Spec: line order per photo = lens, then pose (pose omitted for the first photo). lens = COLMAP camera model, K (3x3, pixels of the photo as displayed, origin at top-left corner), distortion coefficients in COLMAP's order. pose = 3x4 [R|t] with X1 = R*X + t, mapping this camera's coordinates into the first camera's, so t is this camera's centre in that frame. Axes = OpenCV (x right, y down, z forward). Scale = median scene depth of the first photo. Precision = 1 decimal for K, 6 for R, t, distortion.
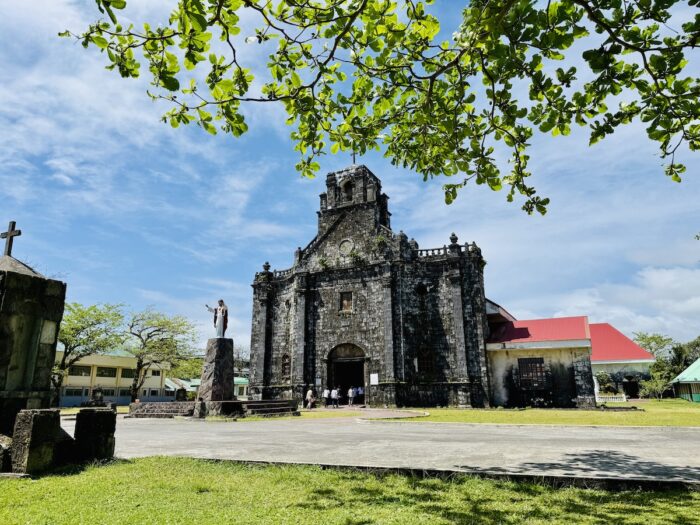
lens RADIAL K [[498.6, 0, 350.0], [0, 498.6, 262.5], [0, 0, 1]] dist [0.076734, 0.000176]
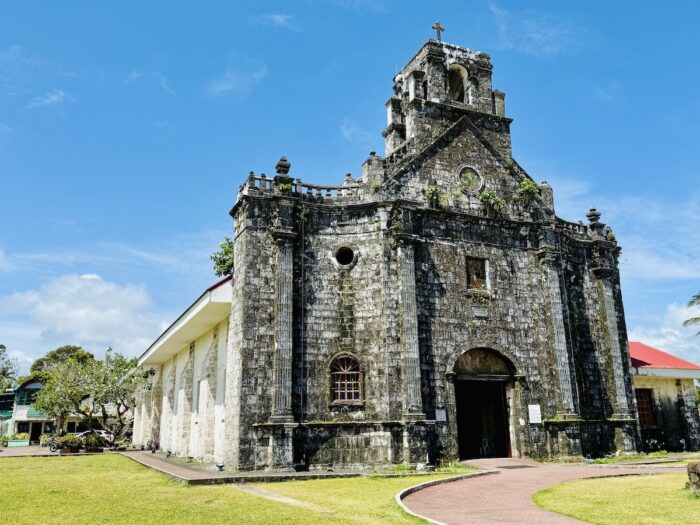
lens RADIAL K [[594.7, 0, 350.0], [0, 594.7, 262.5], [0, 0, 1]] dist [0.003988, -0.002406]
pose [[0.654153, 0.200376, 0.729338, -0.578275], [-0.192762, 0.976595, -0.095416, 0.153048], [-0.731387, -0.078171, 0.677467, 0.635989]]
